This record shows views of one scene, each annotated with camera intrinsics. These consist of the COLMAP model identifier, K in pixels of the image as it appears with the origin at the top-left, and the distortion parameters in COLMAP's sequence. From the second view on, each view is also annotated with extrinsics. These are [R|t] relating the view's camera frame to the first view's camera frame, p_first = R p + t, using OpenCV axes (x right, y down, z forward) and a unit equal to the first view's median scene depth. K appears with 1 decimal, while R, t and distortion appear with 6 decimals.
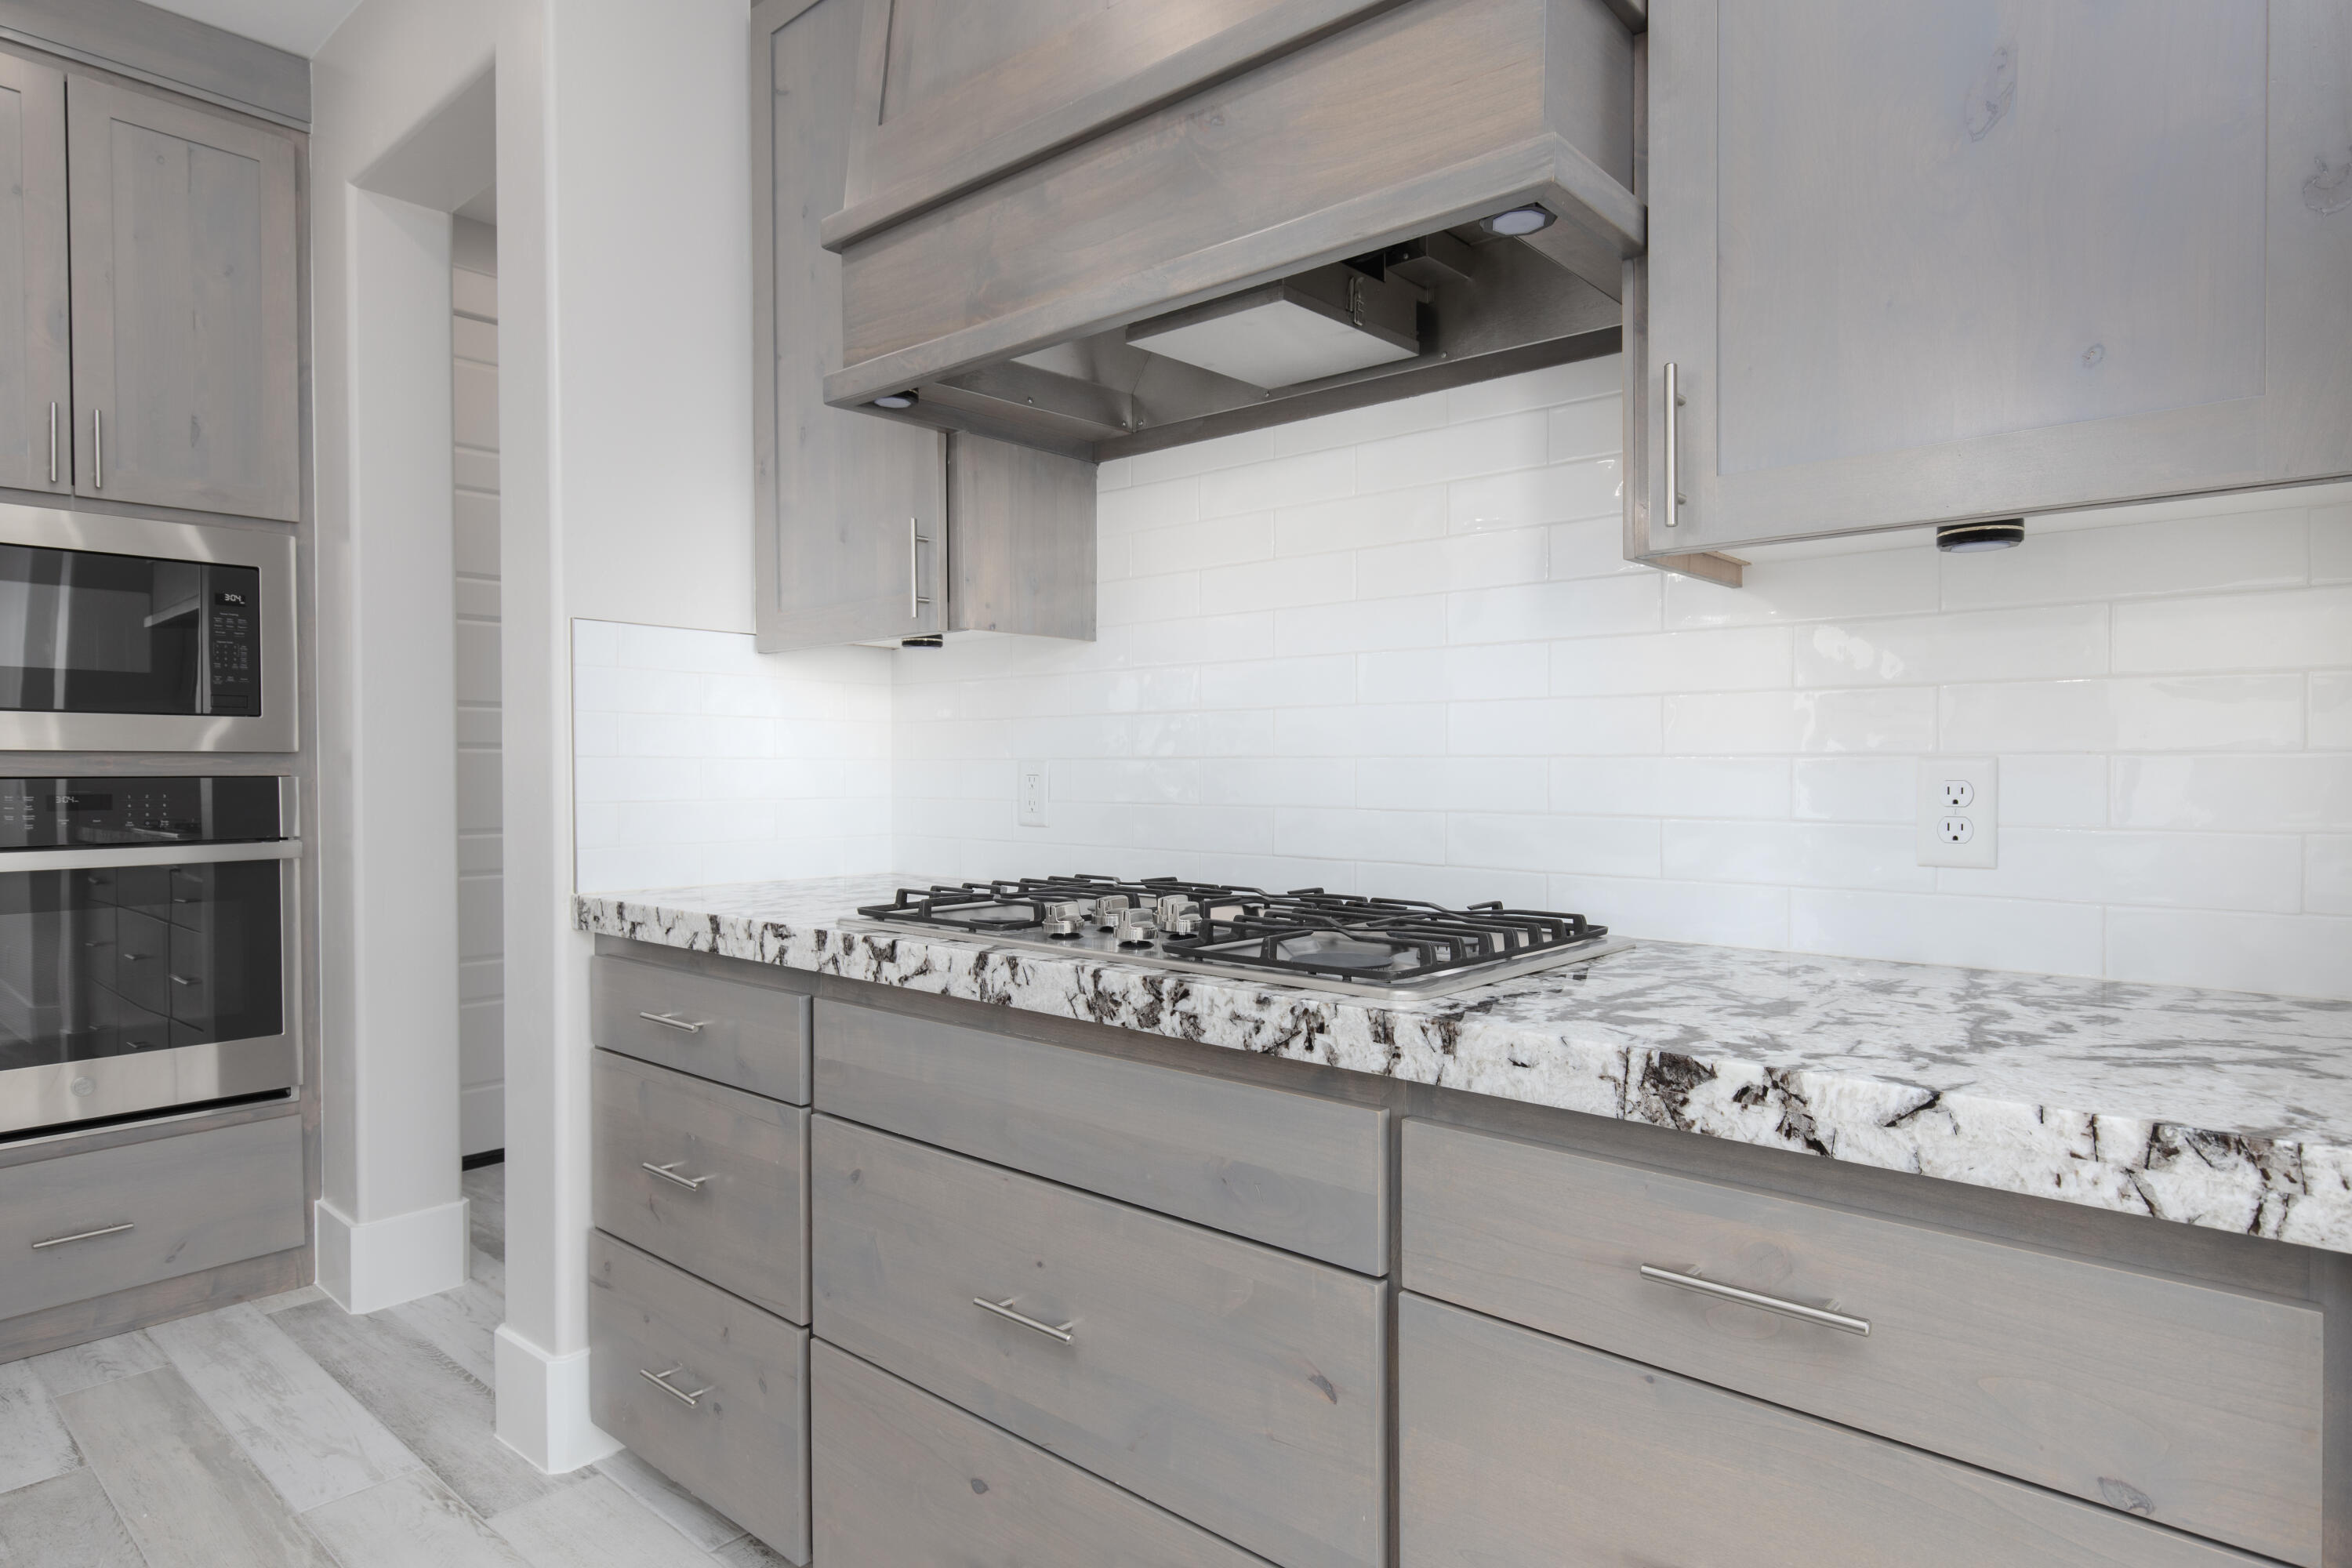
lens RADIAL K [[1302.3, 0, 1176.0], [0, 1302.3, 784.0], [0, 0, 1]] dist [0.001987, 0.000444]
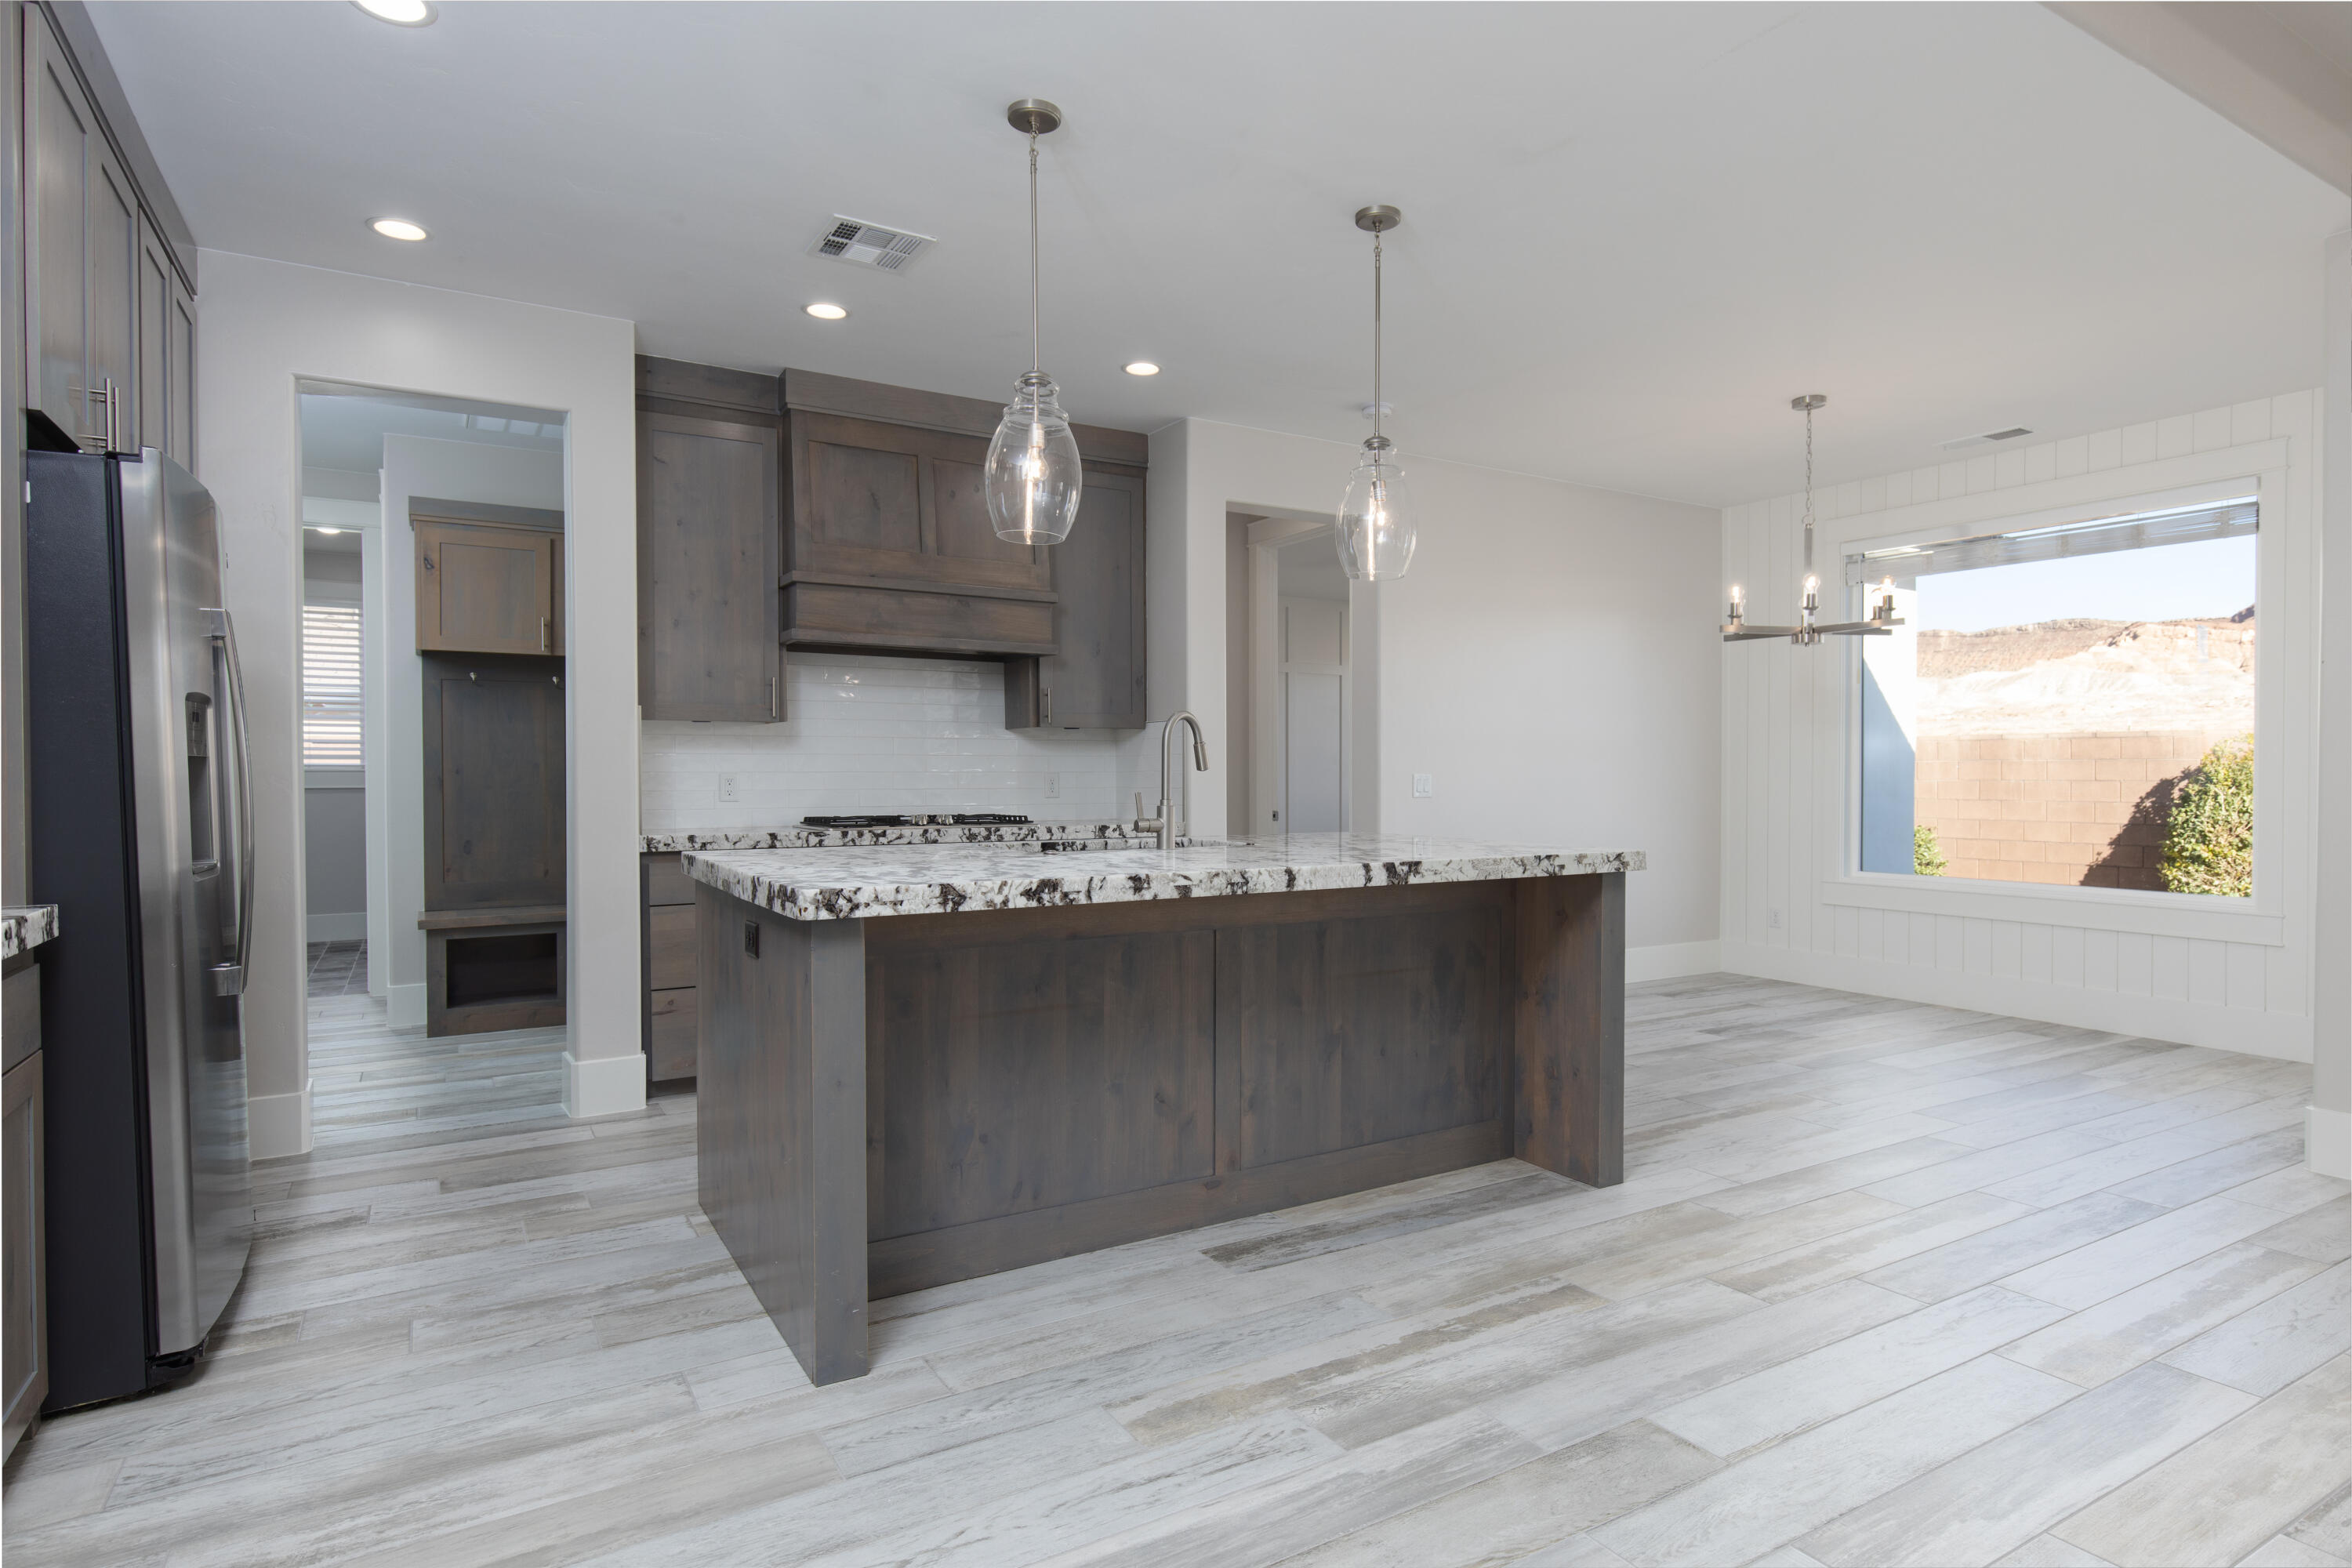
lens RADIAL K [[1302.3, 0, 1176.0], [0, 1302.3, 784.0], [0, 0, 1]] dist [0.001987, 0.000444]
pose [[0.323813, -0.006555, 0.946099, -2.936843], [0.015636, 0.999877, 0.001576, 0.012884], [-0.945992, 0.014283, 0.323875, -0.691797]]
